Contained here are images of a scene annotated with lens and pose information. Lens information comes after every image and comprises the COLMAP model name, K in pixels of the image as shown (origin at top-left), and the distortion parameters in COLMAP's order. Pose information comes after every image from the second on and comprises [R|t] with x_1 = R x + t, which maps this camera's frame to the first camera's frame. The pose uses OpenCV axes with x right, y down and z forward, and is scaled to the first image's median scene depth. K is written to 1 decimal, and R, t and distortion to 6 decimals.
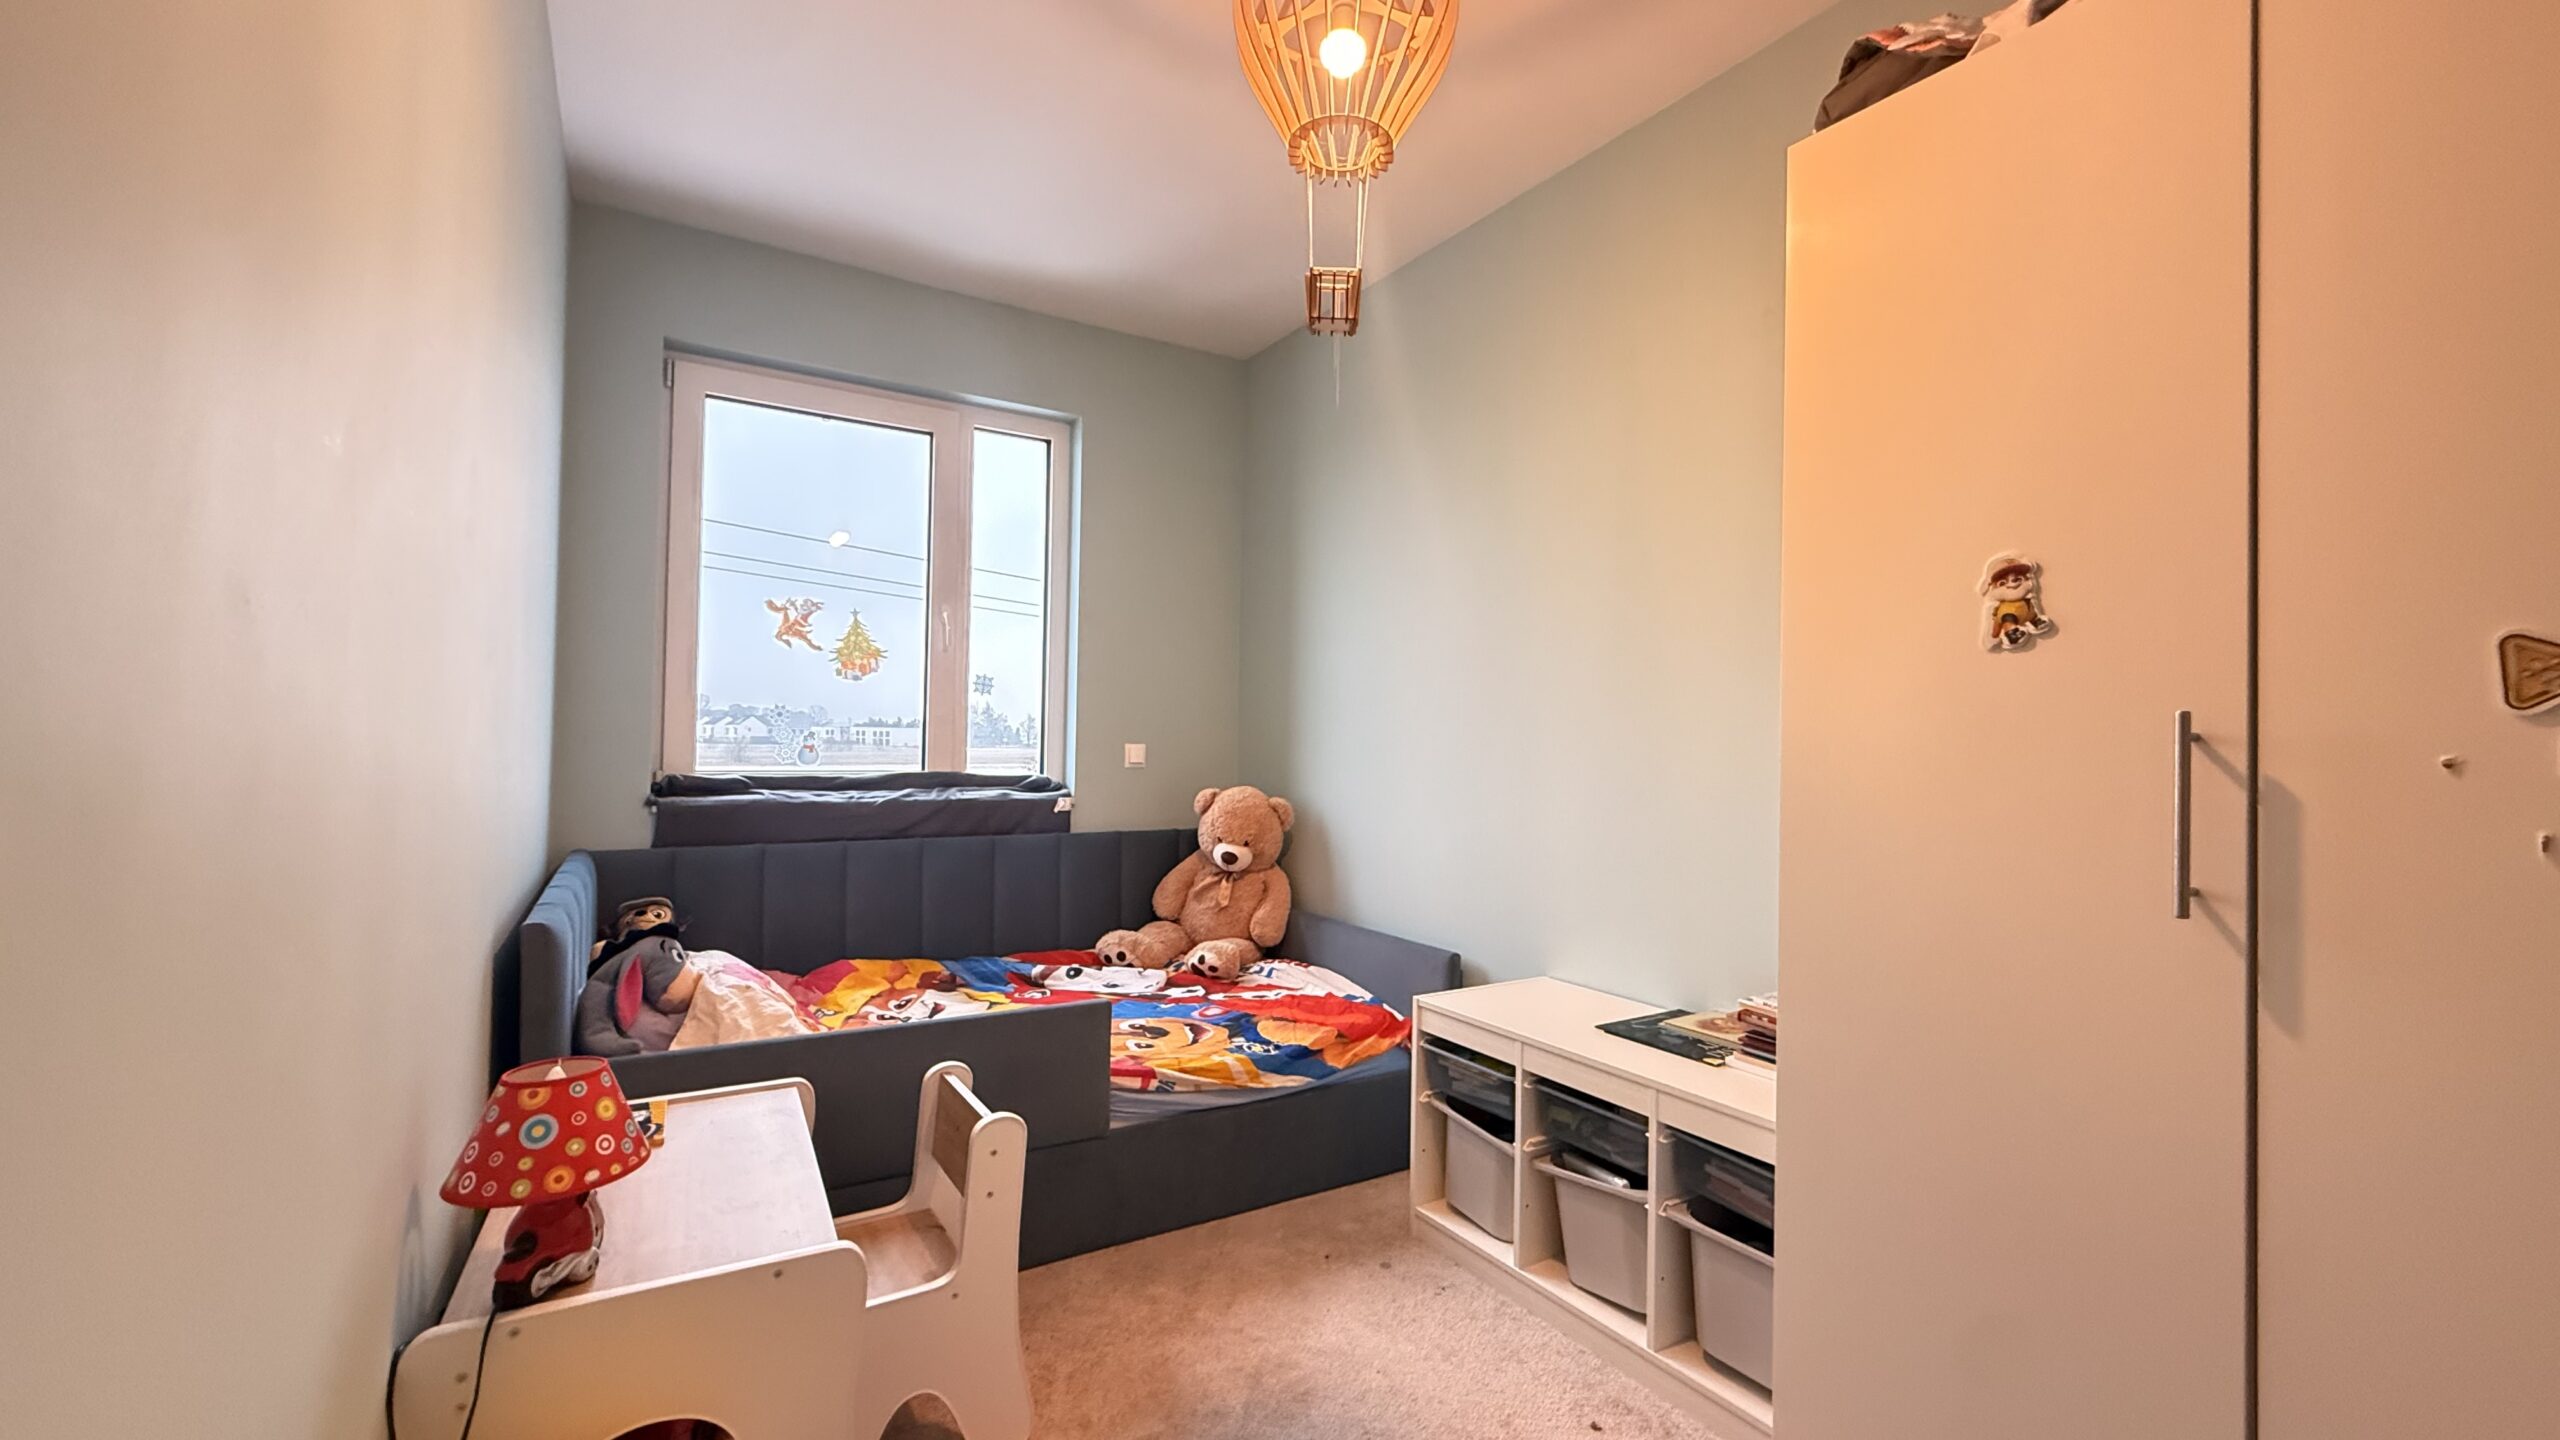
lens RADIAL K [[1027.7, 0, 1283.5], [0, 1027.7, 720.4], [0, 0, 1]] dist [-0.000789, 0.000294]
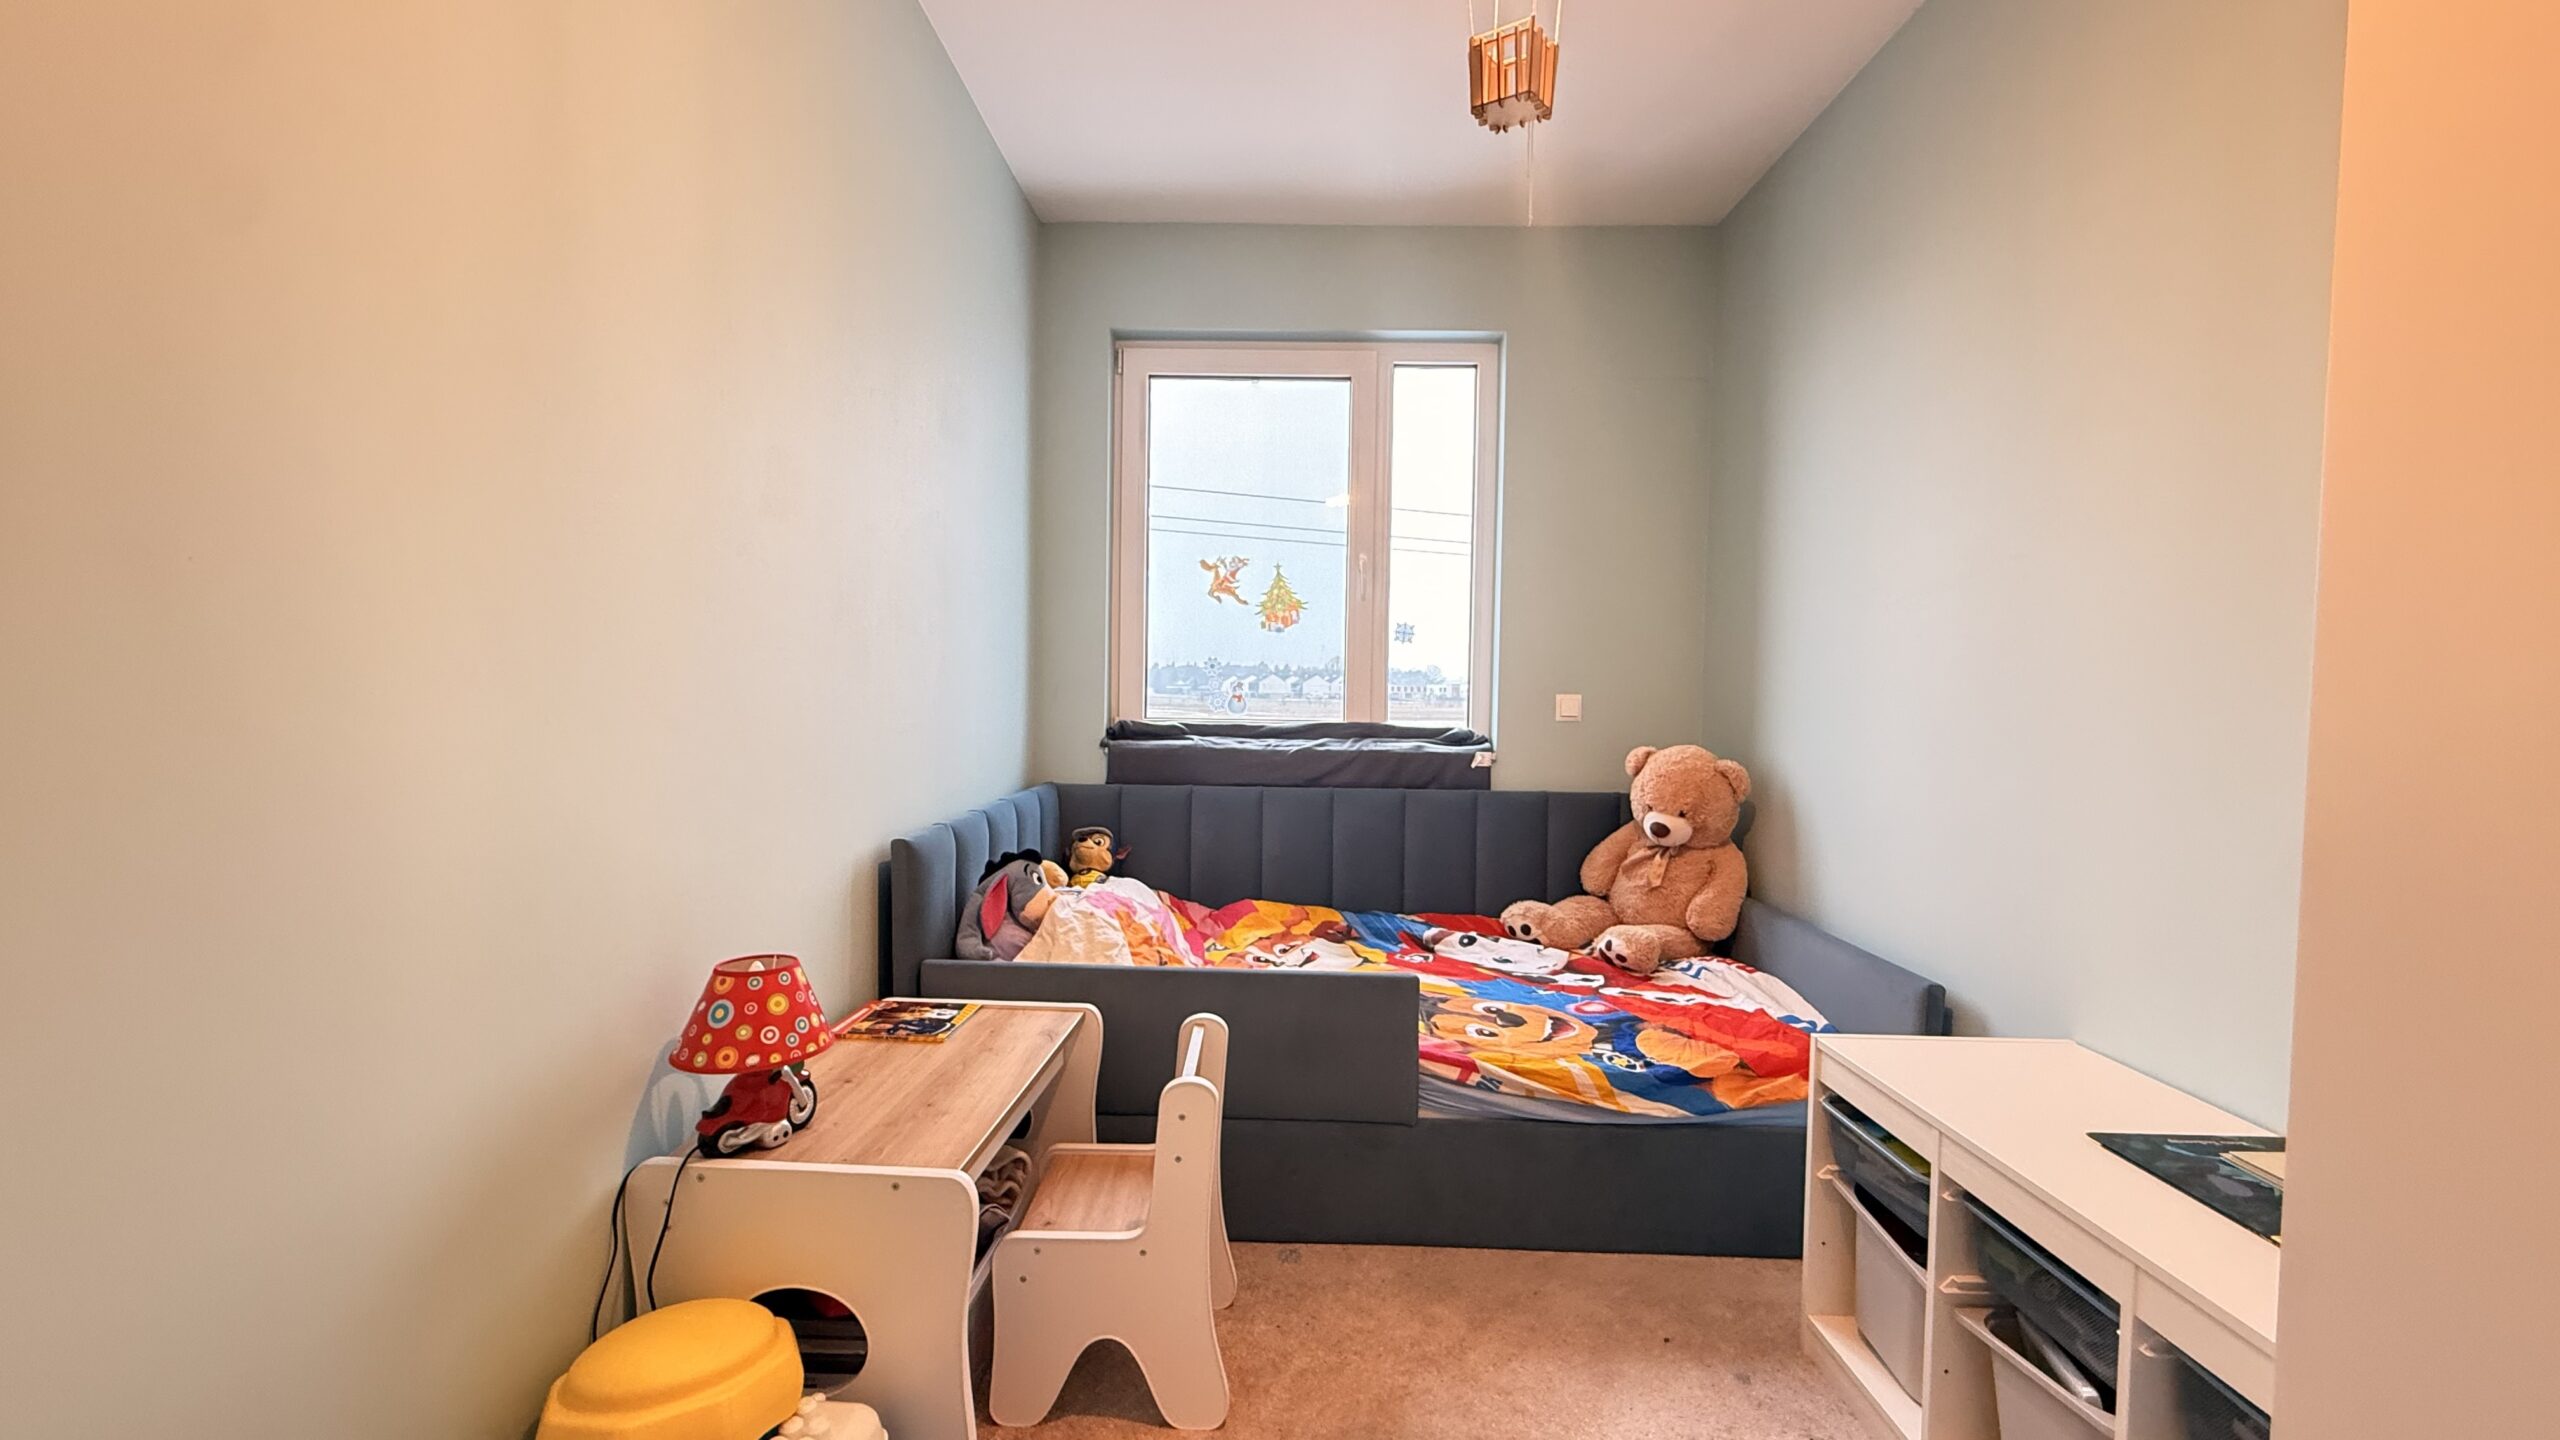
lens RADIAL K [[1027.7, 0, 1281.2], [0, 1027.7, 722.9], [0, 0, 1]] dist [-0.000789, 0.000294]
pose [[0.830496, 0.013775, -0.556854, 0.192814], [0.010645, 0.999119, 0.040593, 0.011843], [0.556922, -0.039640, 0.829618, 0.169005]]
